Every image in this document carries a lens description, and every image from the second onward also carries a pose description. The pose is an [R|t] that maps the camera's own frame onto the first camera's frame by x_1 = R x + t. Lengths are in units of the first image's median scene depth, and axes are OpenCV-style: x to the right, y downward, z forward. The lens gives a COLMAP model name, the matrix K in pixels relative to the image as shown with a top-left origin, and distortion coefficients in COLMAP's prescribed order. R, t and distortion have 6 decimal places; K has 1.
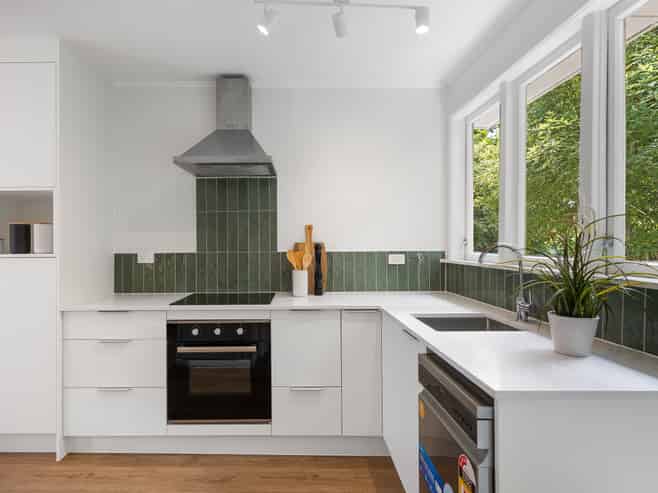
lens RADIAL K [[362.3, 0, 329.0], [0, 362.3, 246.5], [0, 0, 1]] dist [0.043291, 0.000339]
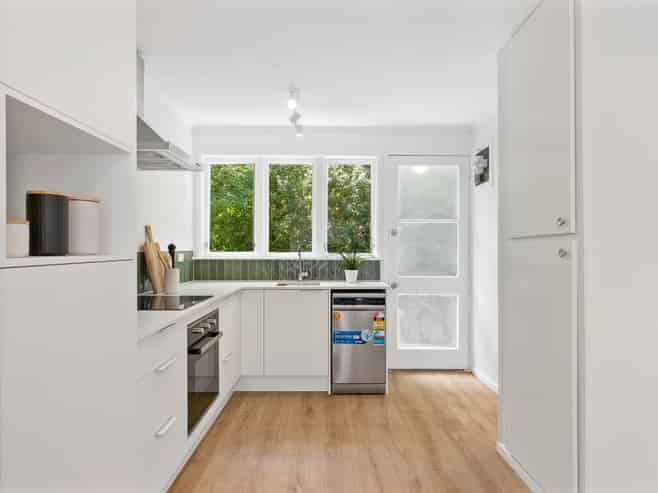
lens RADIAL K [[390.8, 0, 329.0], [0, 390.8, 246.5], [0, 0, 1]] dist [-0.000647, 0.000365]
pose [[-0.026330, 0.010758, 0.999595, -1.357508], [-0.008684, 0.999902, -0.010990, 0.009791], [-0.999616, -0.008969, -0.026234, 0.649839]]
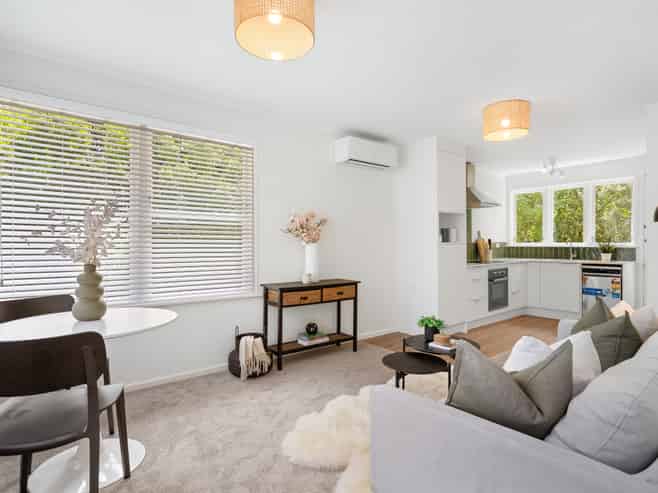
lens RADIAL K [[362.3, 0, 329.0], [0, 362.3, 246.5], [0, 0, 1]] dist [0.043291, 0.000339]
pose [[0.762790, -0.006989, 0.646609, -2.696085], [-0.002103, 0.999909, 0.013289, 0.013986], [-0.646643, -0.011497, 0.762706, -0.159398]]
